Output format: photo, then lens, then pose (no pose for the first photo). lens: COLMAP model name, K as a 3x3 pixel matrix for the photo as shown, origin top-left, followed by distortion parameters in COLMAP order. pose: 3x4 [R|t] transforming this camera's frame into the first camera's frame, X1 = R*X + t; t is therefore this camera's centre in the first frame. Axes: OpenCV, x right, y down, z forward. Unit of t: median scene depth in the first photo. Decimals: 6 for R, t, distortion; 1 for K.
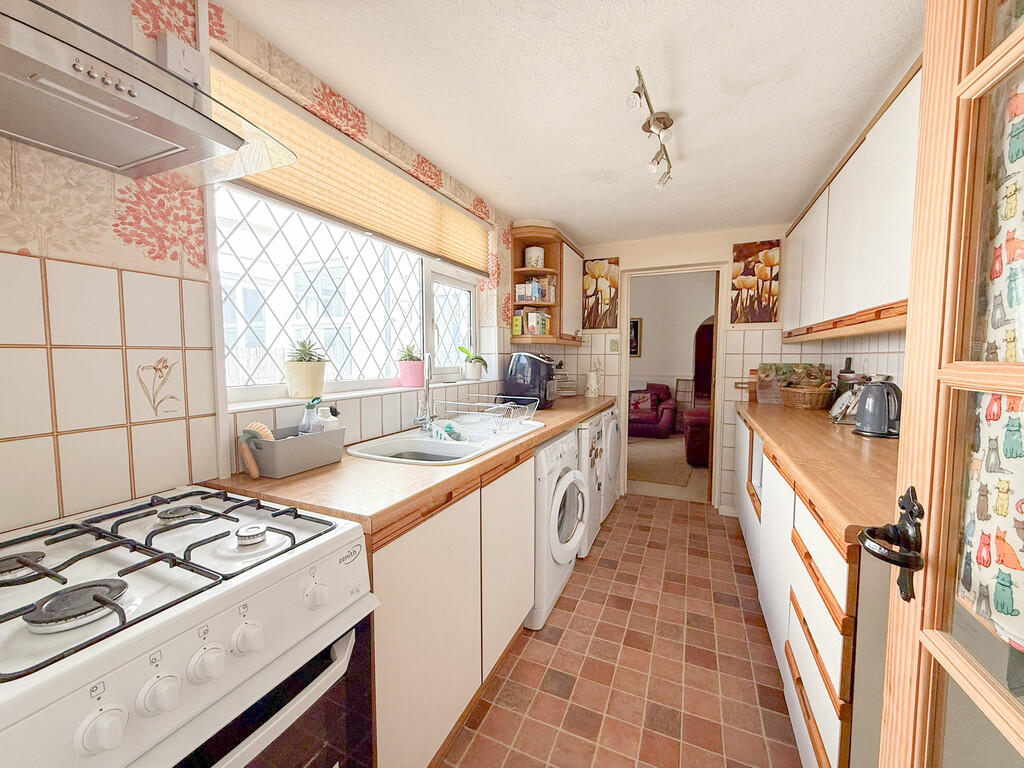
lens RADIAL K [[408.7, 0, 511.2], [0, 408.7, 383.3], [0, 0, 1]] dist [0.000665, 0.000054]
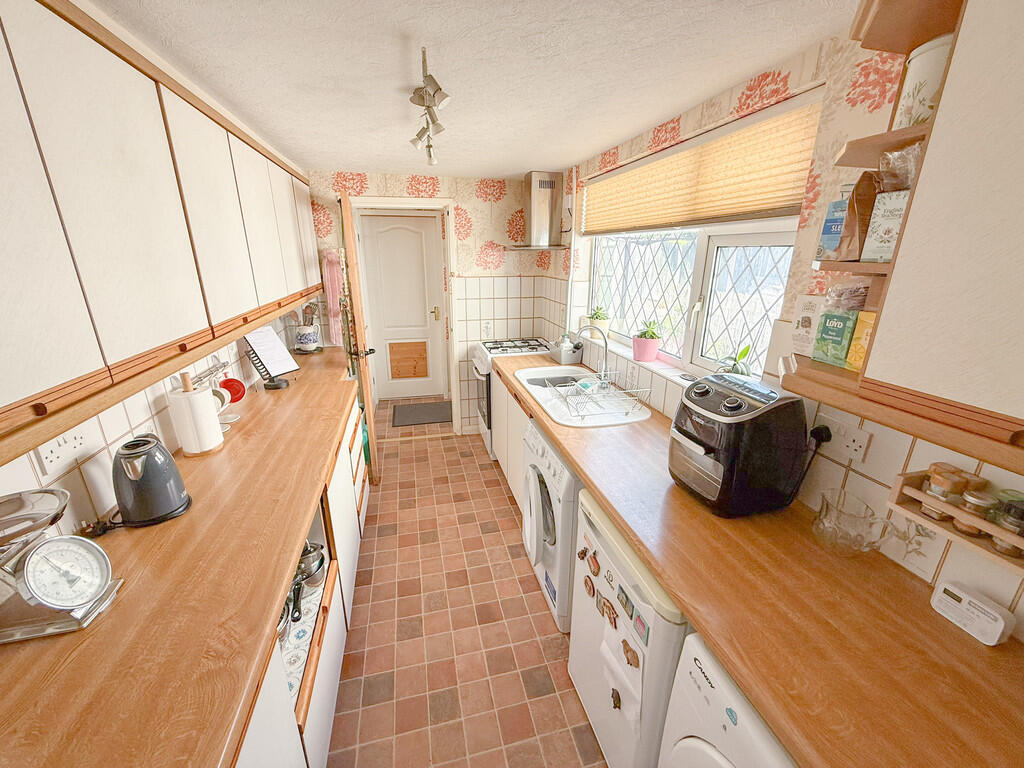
lens RADIAL K [[408.7, 0, 509.7], [0, 408.7, 385.7], [0, 0, 1]] dist [0.000665, 0.000054]
pose [[-0.788725, 0.190736, -0.584408, 0.722436], [-0.038306, 0.933553, 0.356386, -0.314676], [0.613551, 0.303477, -0.729011, 1.654816]]
